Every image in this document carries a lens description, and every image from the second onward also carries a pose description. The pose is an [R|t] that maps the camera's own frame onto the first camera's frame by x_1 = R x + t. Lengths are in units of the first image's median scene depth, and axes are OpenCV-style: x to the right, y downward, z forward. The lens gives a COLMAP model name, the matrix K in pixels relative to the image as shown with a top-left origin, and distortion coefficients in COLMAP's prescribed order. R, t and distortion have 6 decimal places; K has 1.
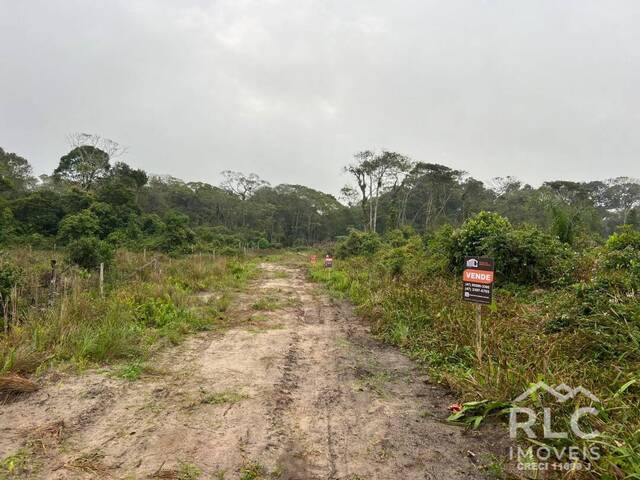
lens RADIAL K [[253.6, 0, 320.0], [0, 253.6, 240.0], [0, 0, 1]] dist [-0.000154, -0.000871]
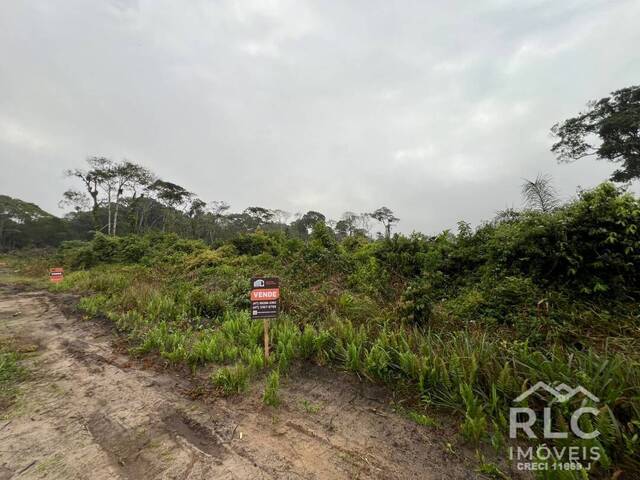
lens RADIAL K [[253.6, 0, 320.0], [0, 253.6, 240.0], [0, 0, 1]] dist [-0.000154, -0.000871]
pose [[0.695516, 0.015896, 0.718335, 0.071063], [-0.003769, 0.999822, -0.018475, -0.008227], [-0.718501, 0.010142, 0.695452, -0.348643]]
